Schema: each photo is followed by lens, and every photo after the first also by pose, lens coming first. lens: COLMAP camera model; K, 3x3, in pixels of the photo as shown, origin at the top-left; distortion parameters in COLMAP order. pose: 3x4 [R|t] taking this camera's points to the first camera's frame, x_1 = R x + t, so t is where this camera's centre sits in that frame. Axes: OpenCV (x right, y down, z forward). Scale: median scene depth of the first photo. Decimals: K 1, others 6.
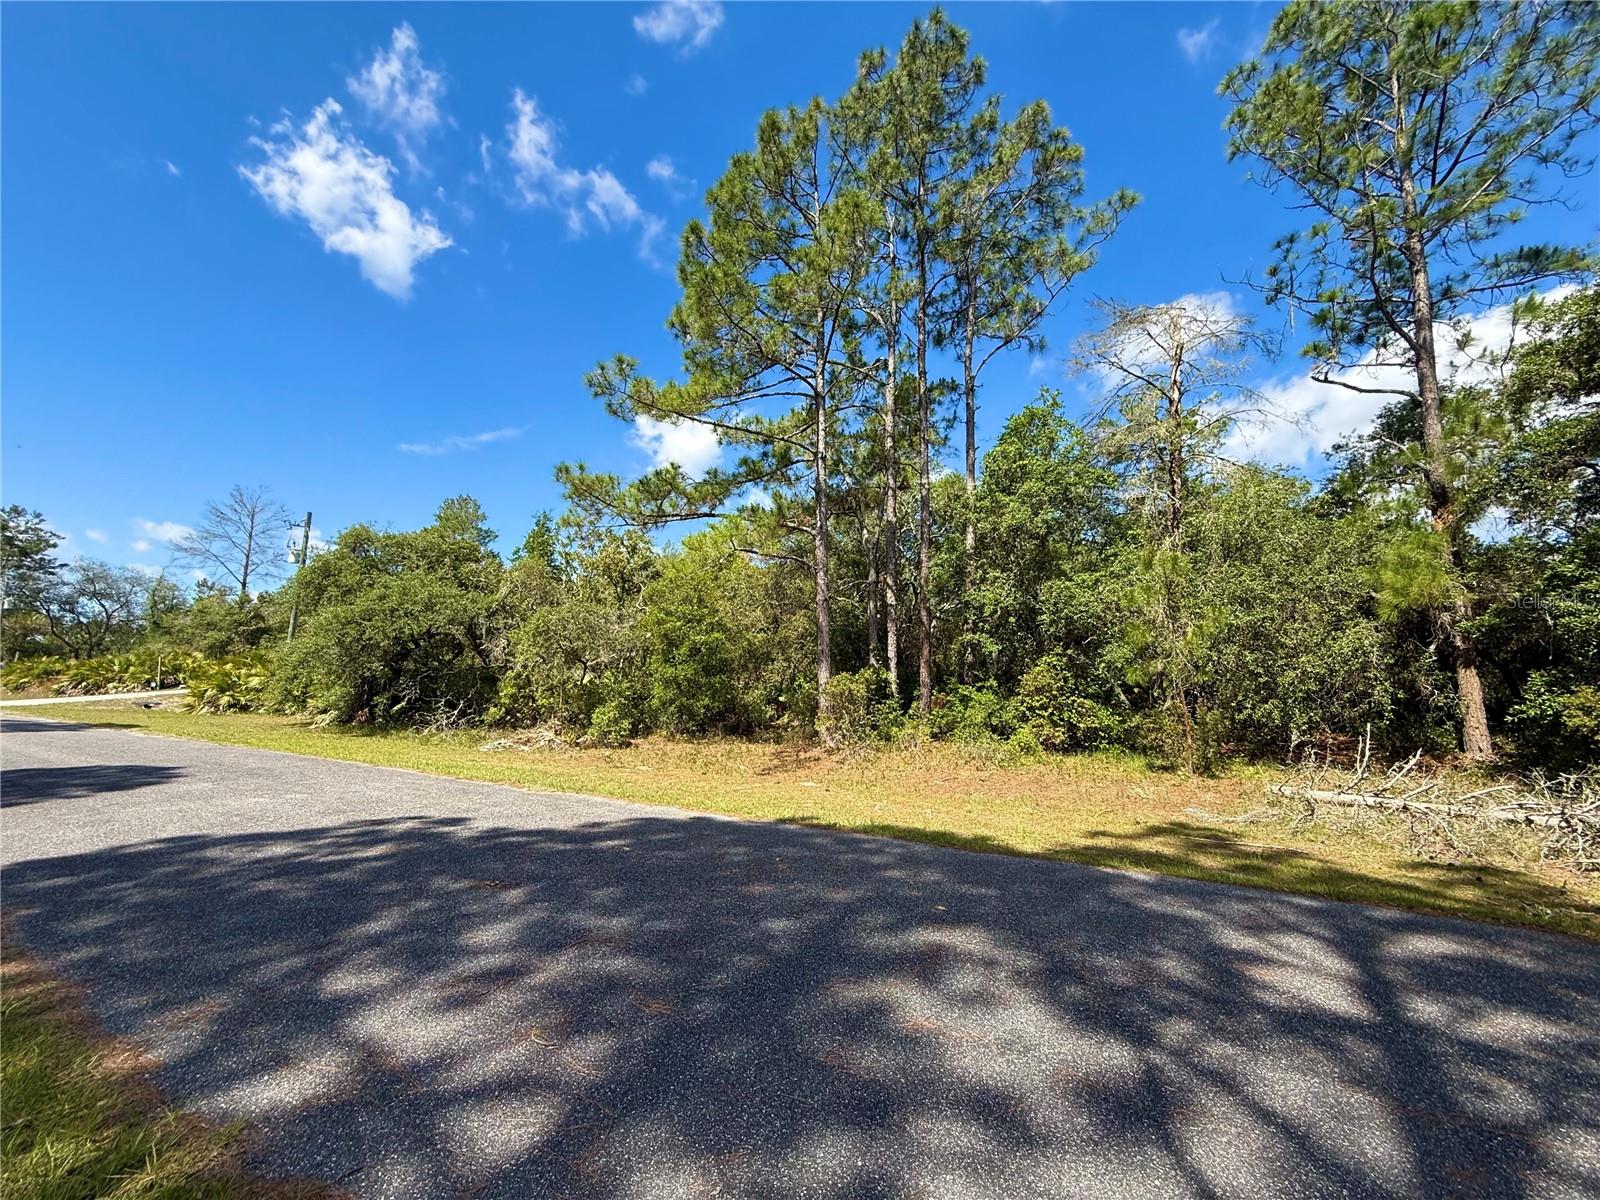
lens RADIAL K [[635.5, 0, 804.3], [0, 635.5, 599.8], [0, 0, 1]] dist [-0.009748, 0.001638]
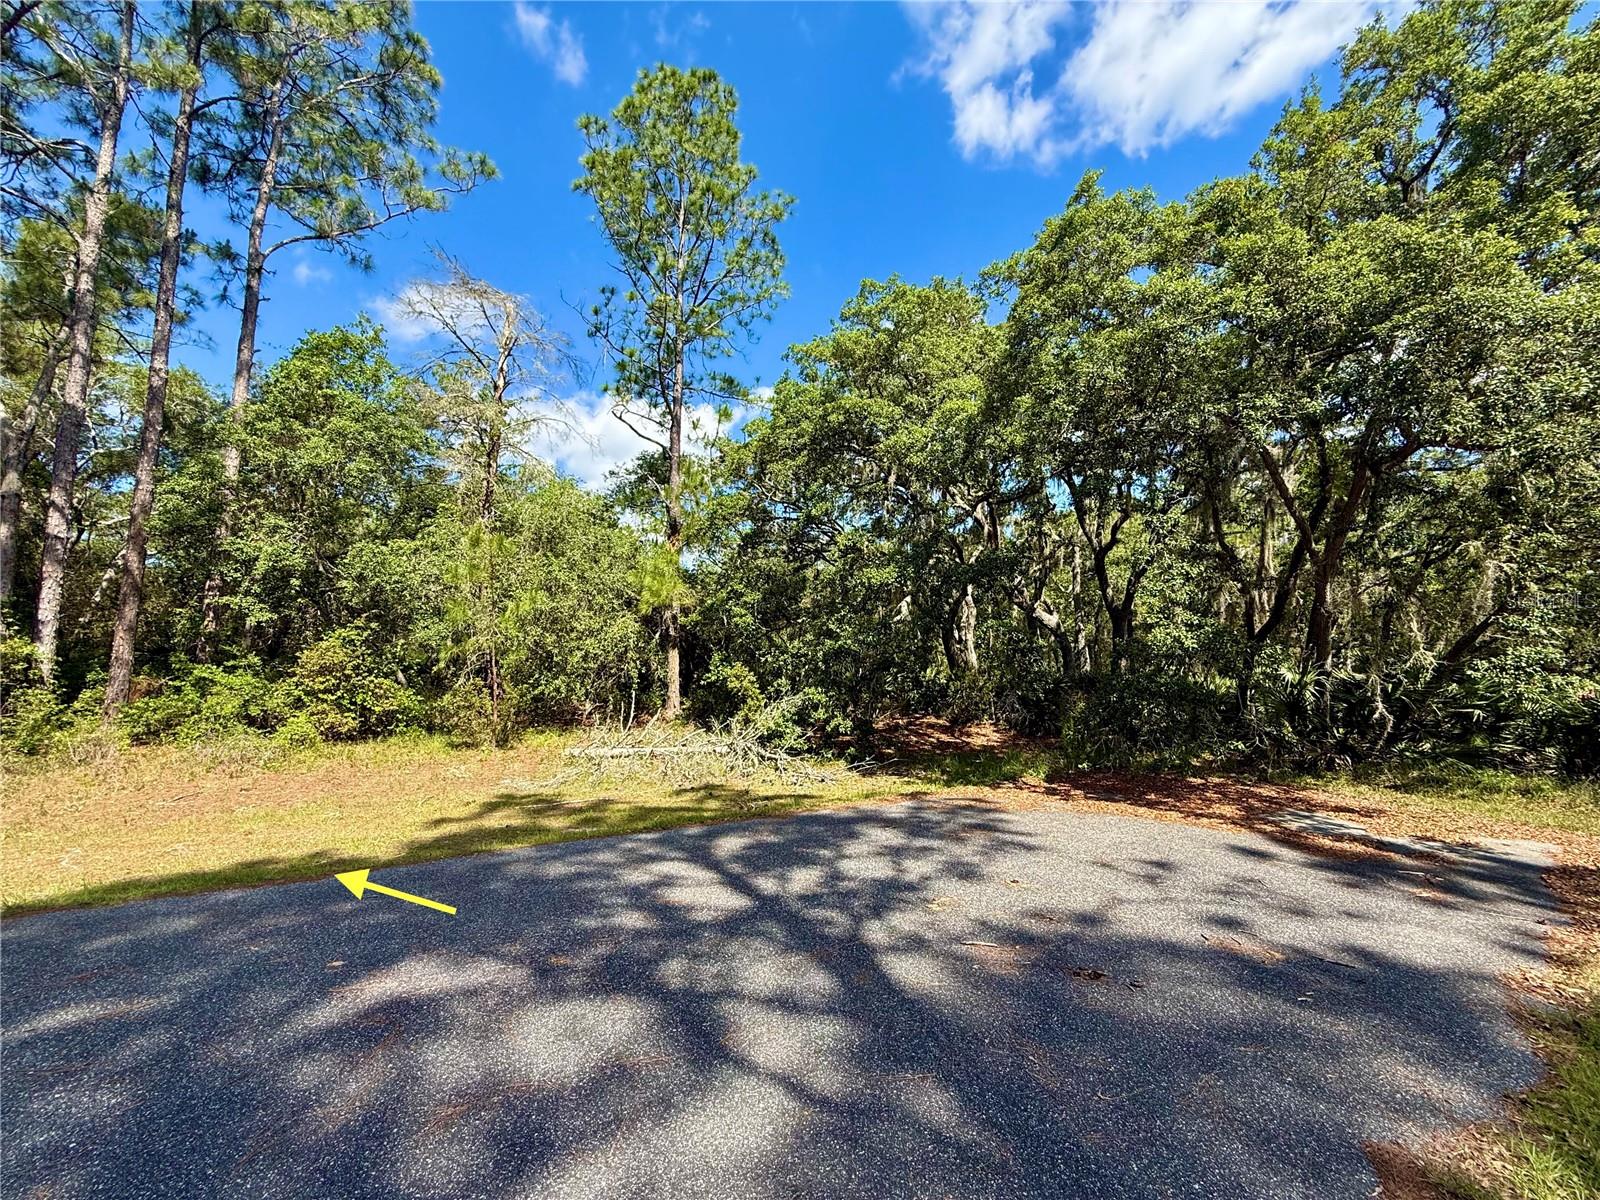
lens RADIAL K [[635.5, 0, 792.4], [0, 635.5, 600.4], [0, 0, 1]] dist [-0.009748, 0.001638]
pose [[0.474693, 0.081573, 0.876363, -0.072896], [-0.107872, 0.993581, -0.034054, 0.014777], [-0.873516, -0.078370, 0.480445, 0.078946]]
